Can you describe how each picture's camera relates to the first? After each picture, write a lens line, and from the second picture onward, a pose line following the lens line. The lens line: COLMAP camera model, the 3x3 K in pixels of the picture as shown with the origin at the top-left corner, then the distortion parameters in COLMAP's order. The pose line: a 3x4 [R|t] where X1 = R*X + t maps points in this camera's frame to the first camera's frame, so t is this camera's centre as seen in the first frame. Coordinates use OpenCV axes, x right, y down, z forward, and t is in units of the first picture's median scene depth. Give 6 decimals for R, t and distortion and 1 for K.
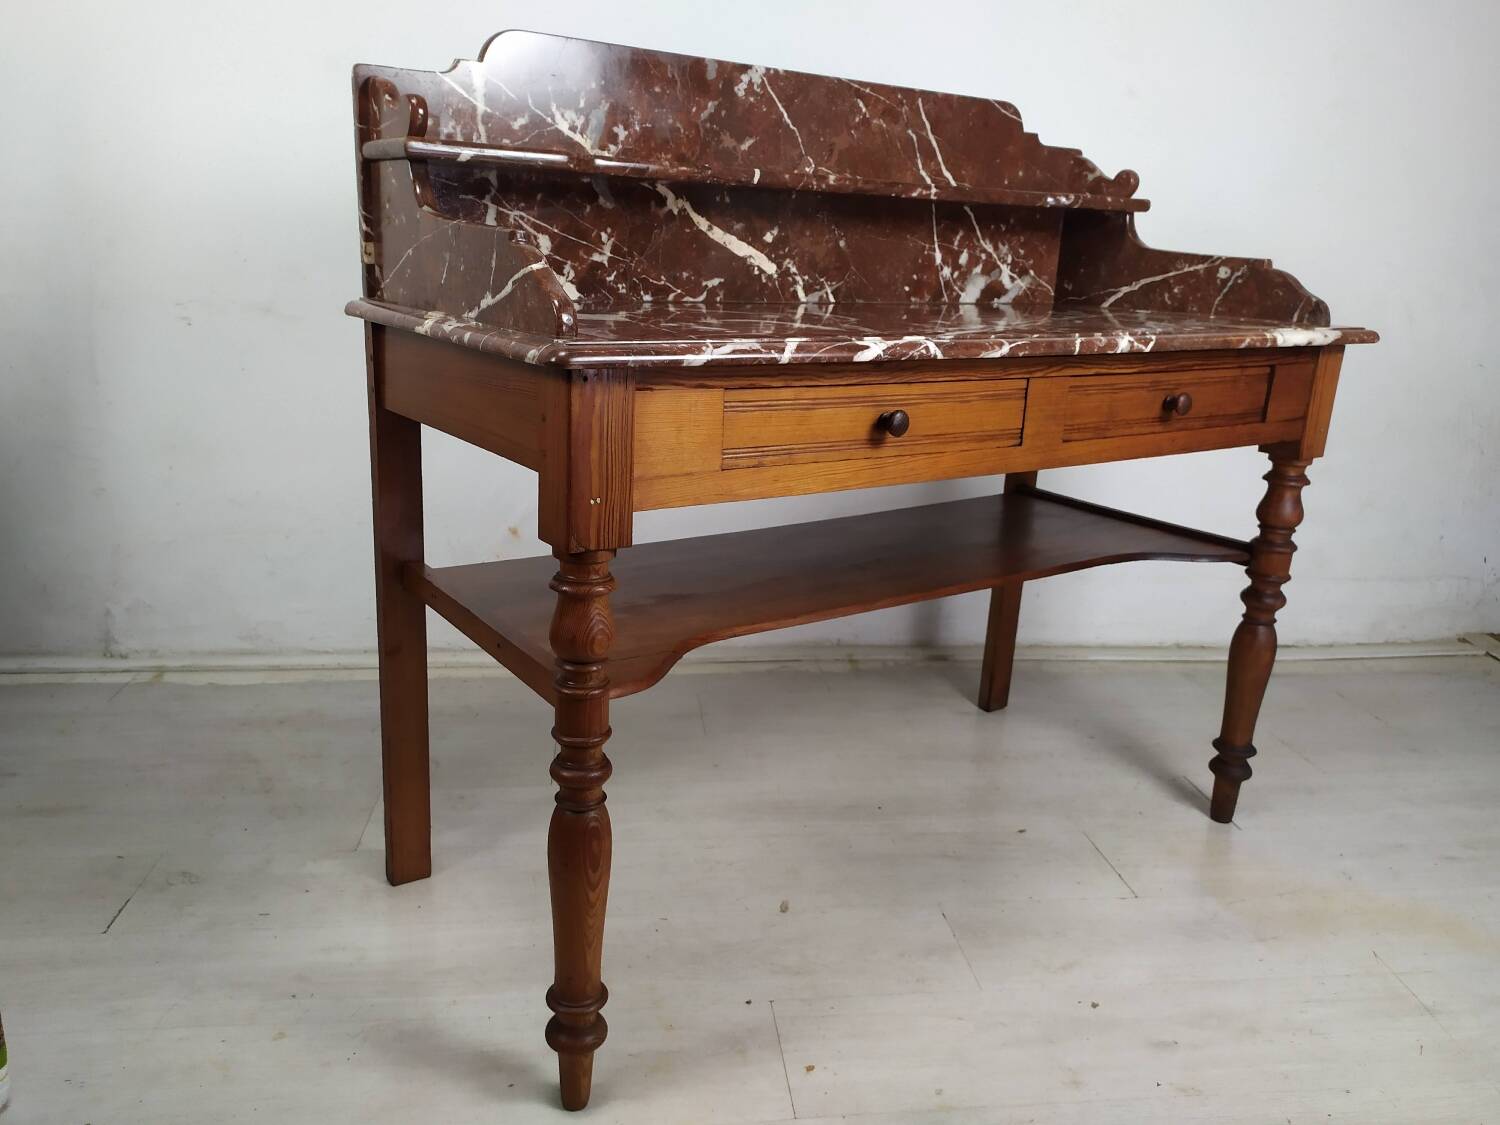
lens RADIAL K [[1137.1, 0, 752.4], [0, 1137.1, 556.3], [0, 0, 1]] dist [0.048704, -0.057376]
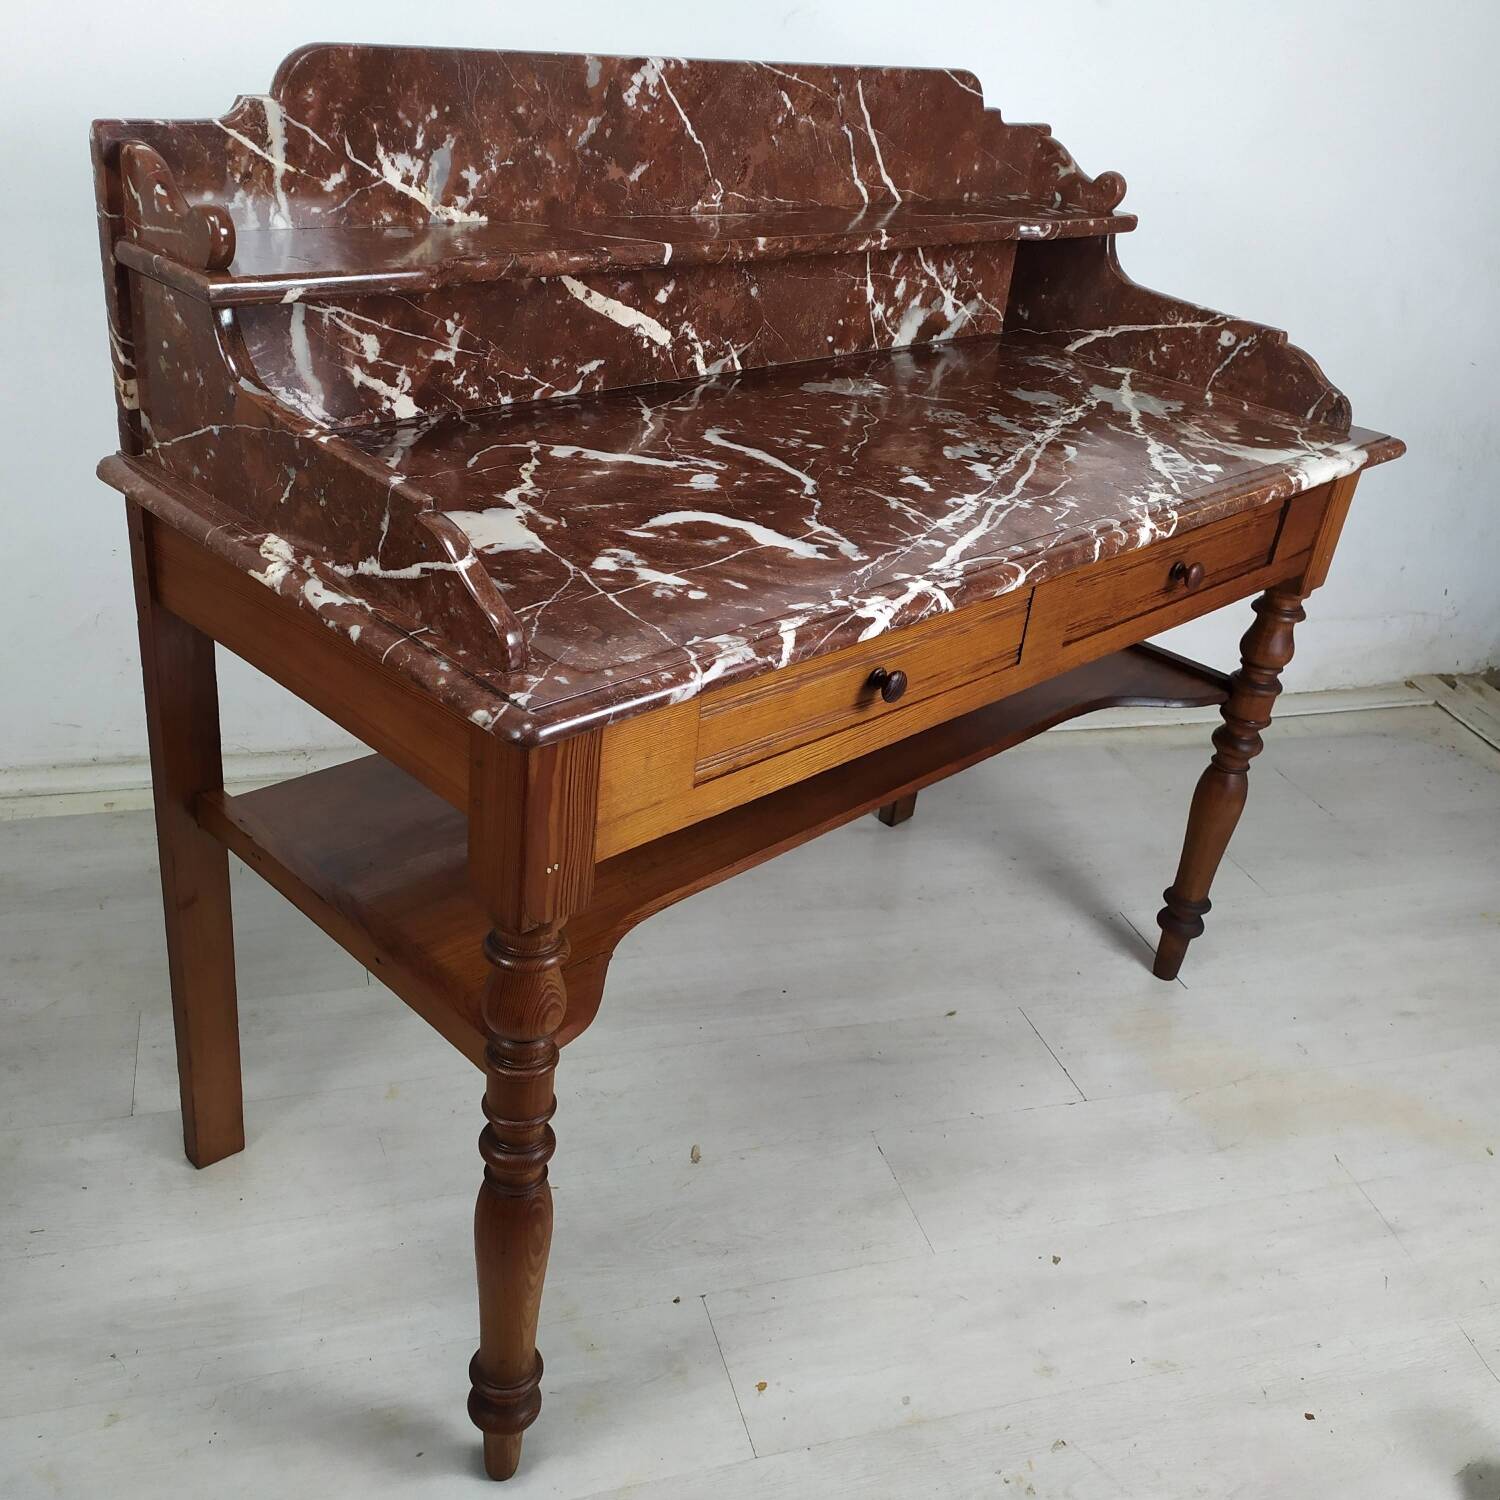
lens RADIAL K [[1501.1, 0, 757.6], [0, 1501.1, 749.6], [0, 0, 1]] dist [0.060006, -0.065452]
pose [[0.982060, -0.032860, 0.185683, -0.118344], [-0.011538, 0.972382, 0.233108, -0.231869], [-0.188215, -0.231068, 0.954559, 0.004150]]
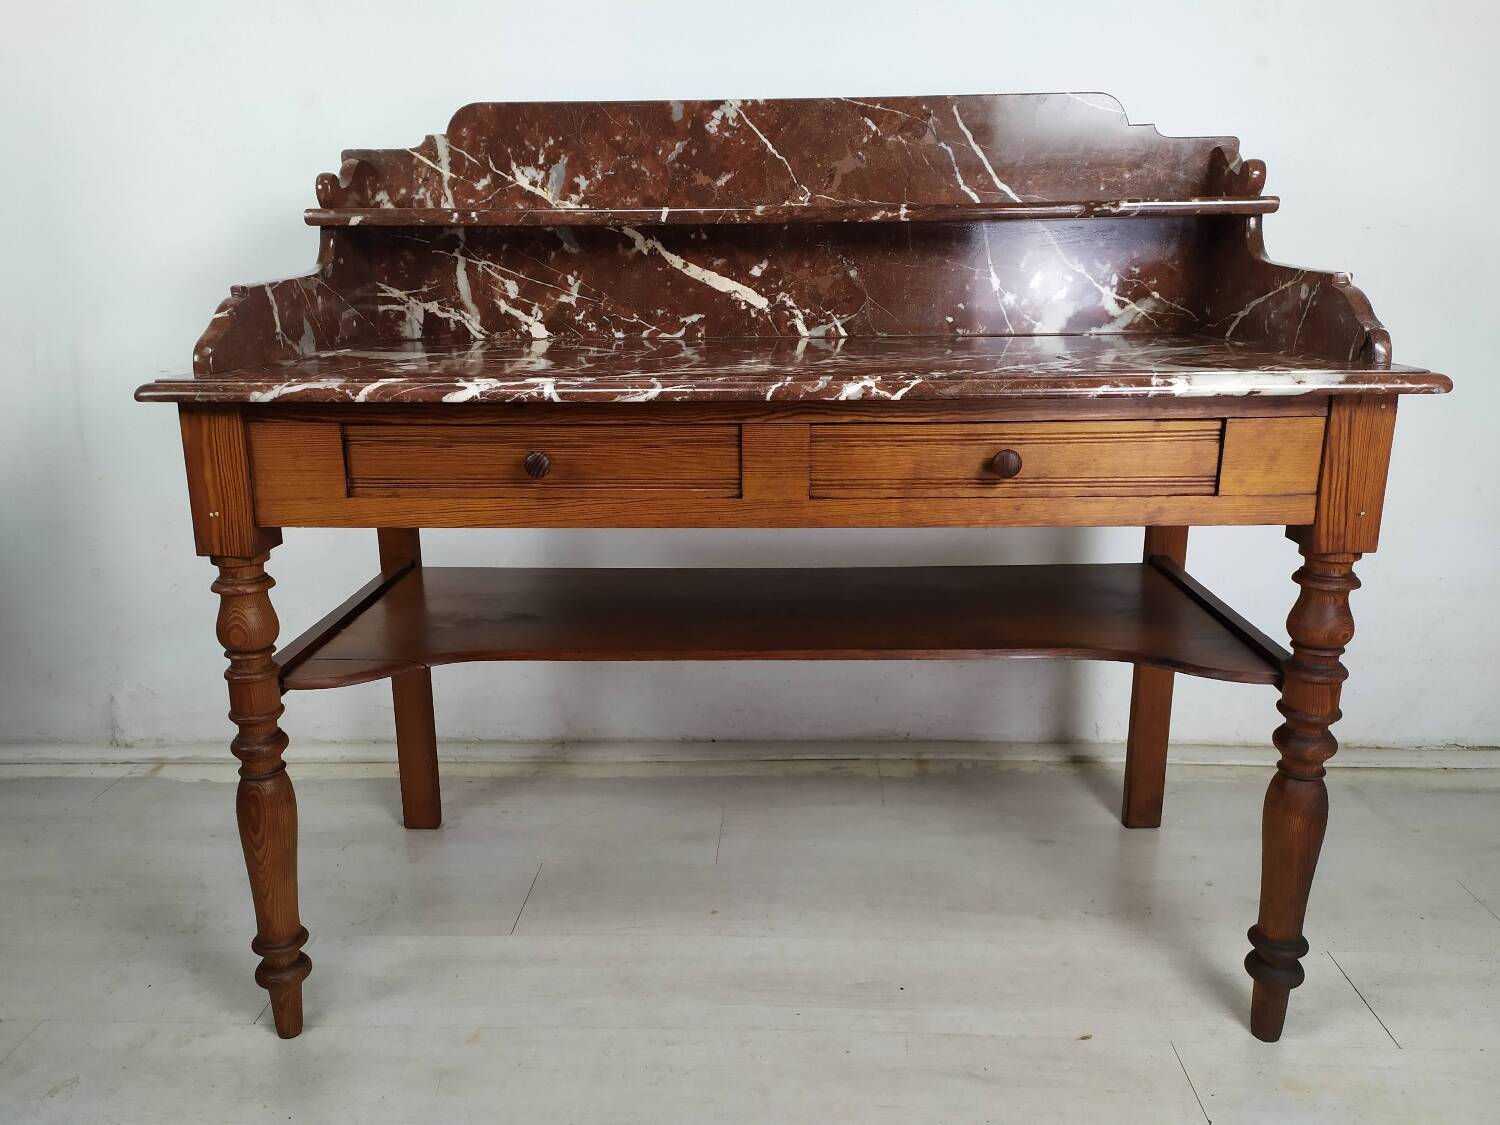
lens RADIAL K [[1130.5, 0, 748.2], [0, 1130.5, 550.6], [0, 0, 1]] dist [0.044190, -0.001799]
pose [[0.801020, 0.103915, -0.589549, 0.628126], [-0.116969, 0.993005, 0.016104, -0.059135], [0.587099, 0.056059, 0.807572, 0.234423]]
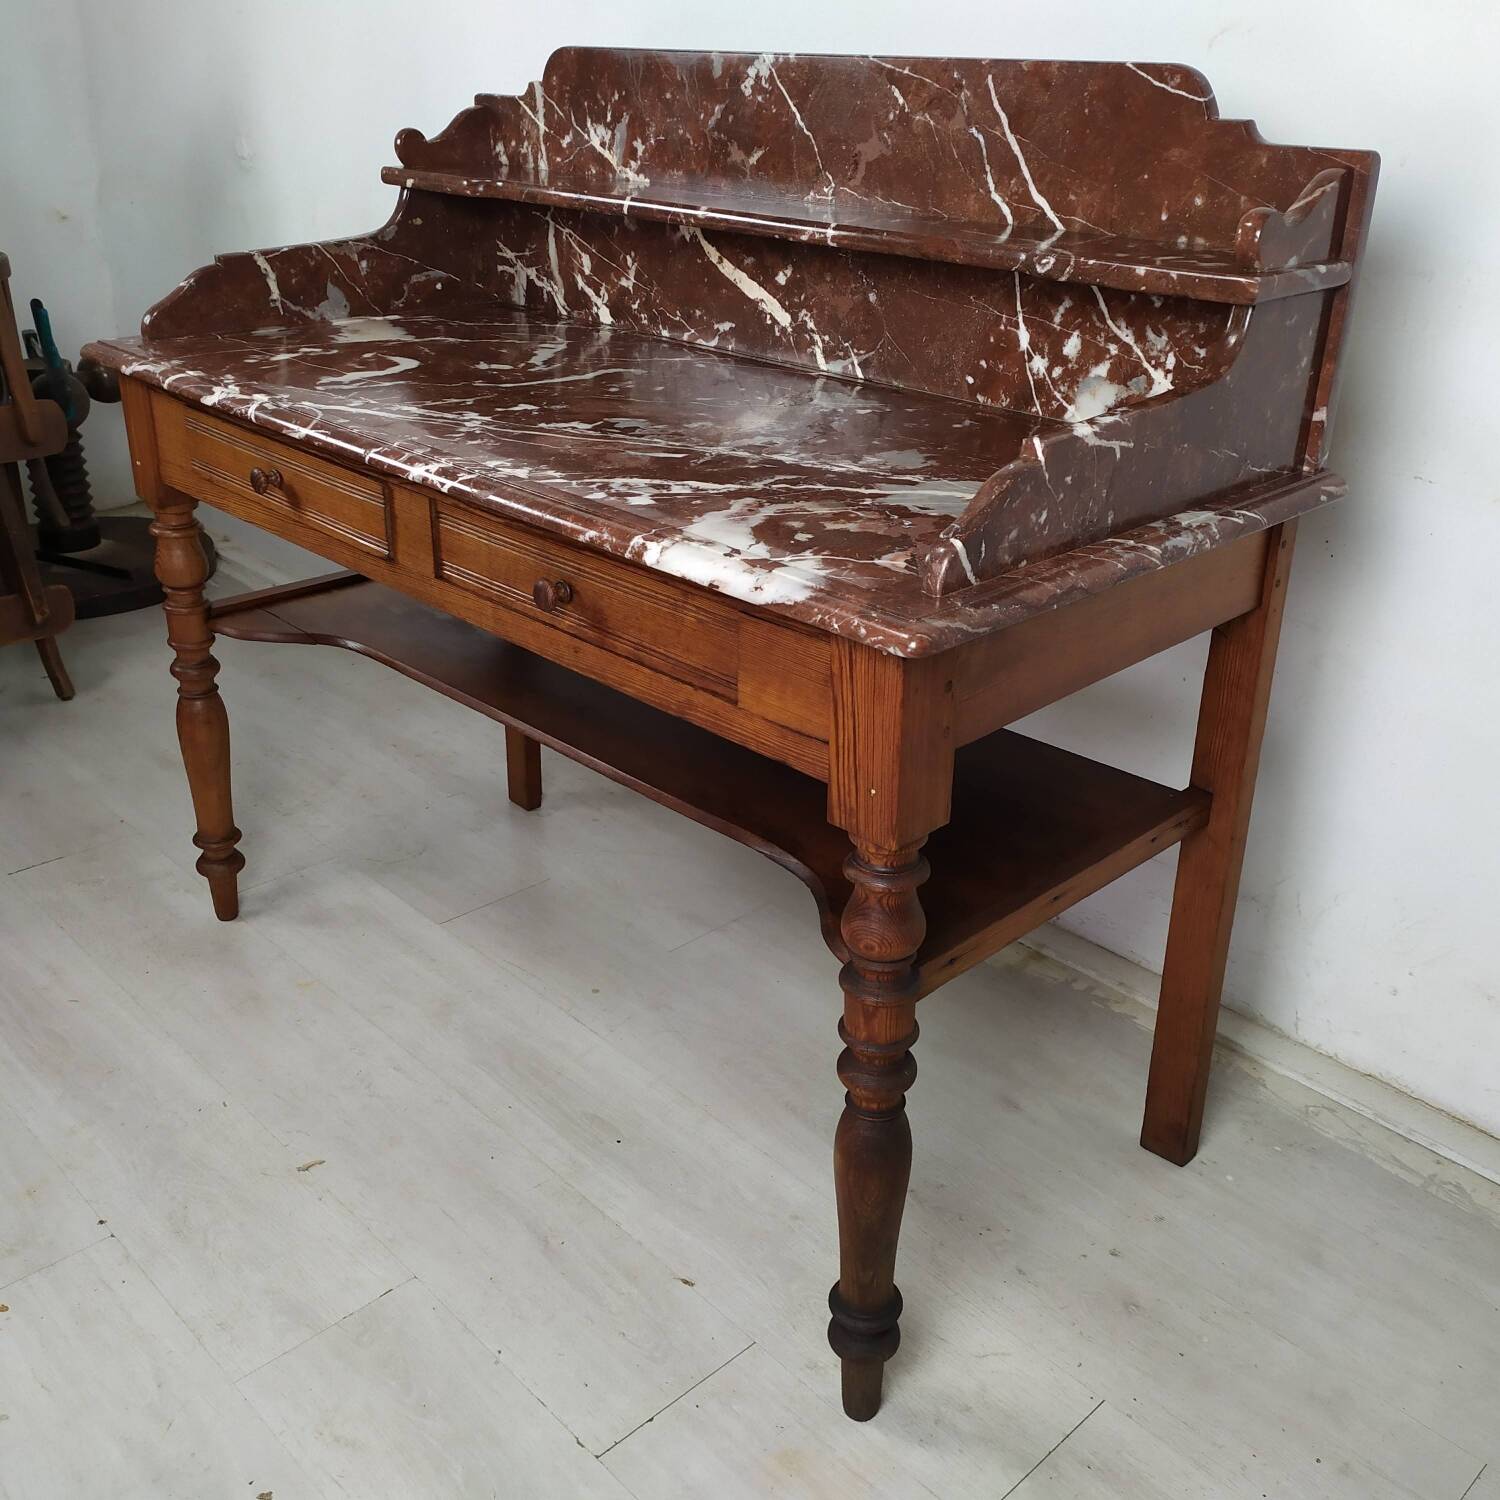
lens RADIAL K [[1505.6, 0, 751.0], [0, 1505.6, 734.8], [0, 0, 1]] dist [0.047740, -0.008140]
pose [[0.169678, 0.376414, -0.910781, 1.097295], [-0.272241, 0.906122, 0.323770, -0.337446], [0.947151, 0.193015, 0.256224, 0.807573]]
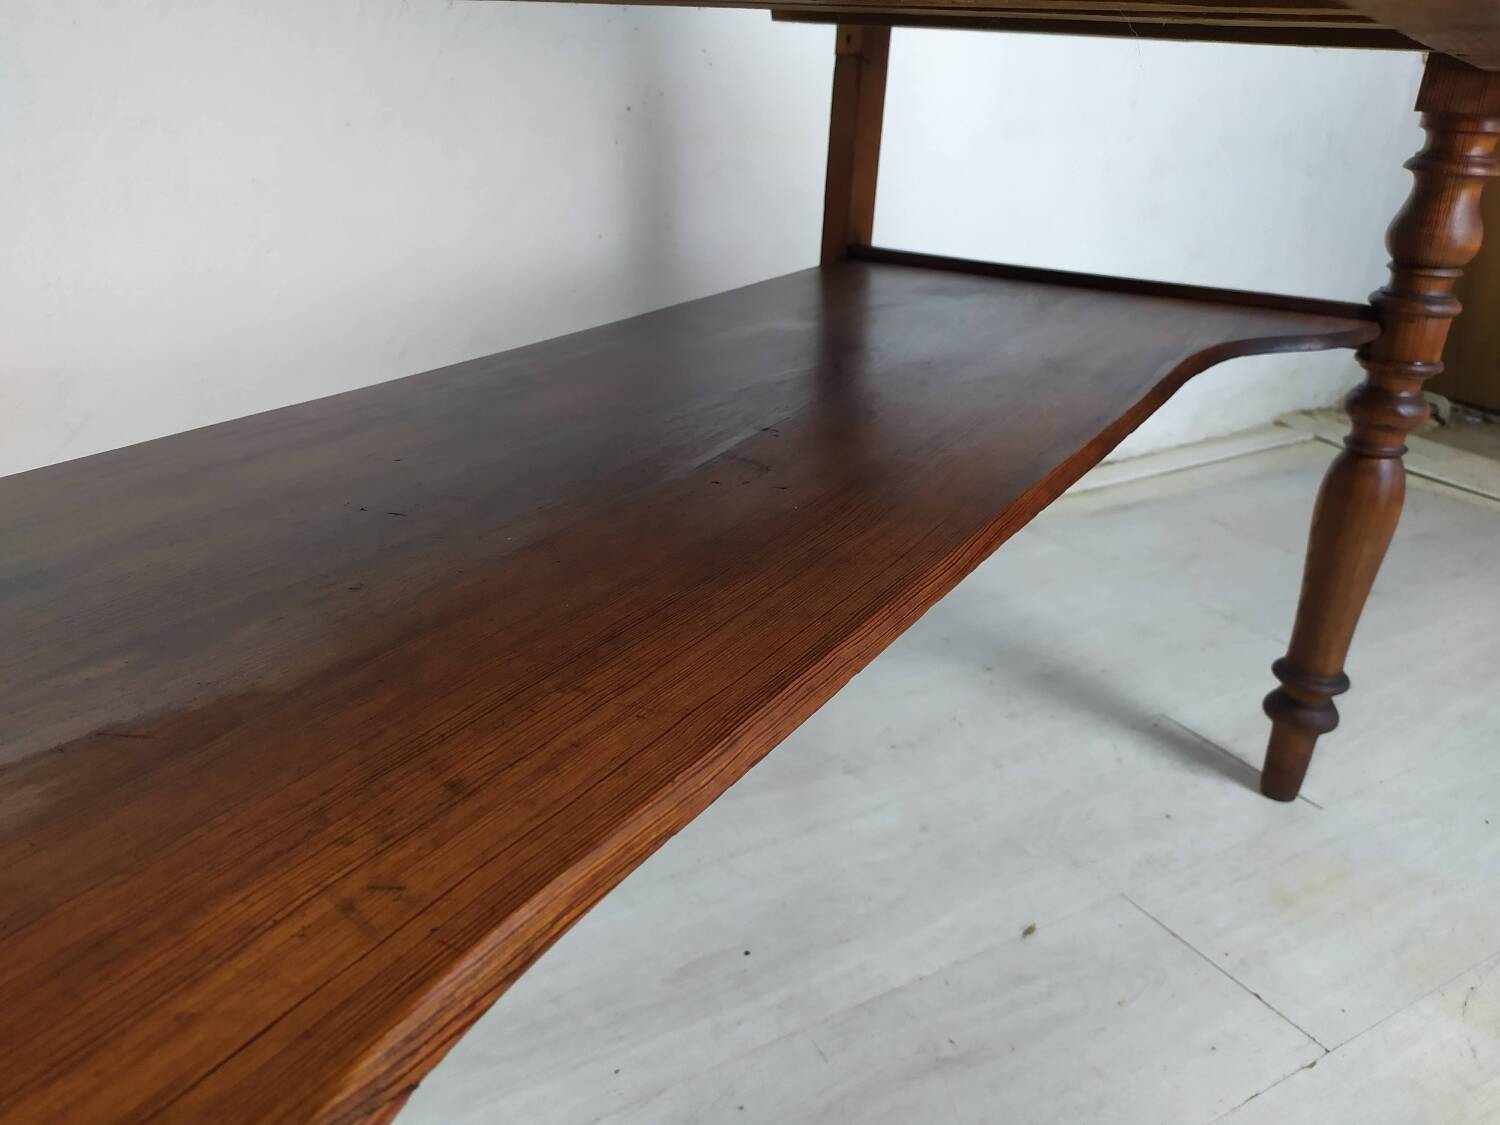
lens RADIAL K [[1137.1, 0, 752.4], [0, 1137.1, 556.3], [0, 0, 1]] dist [0.048704, -0.057376]
pose [[0.918715, -0.169139, 0.356867, -0.030021], [0.115775, 0.979291, 0.166090, -0.019002], [-0.377569, -0.111273, 0.919271, 0.669179]]
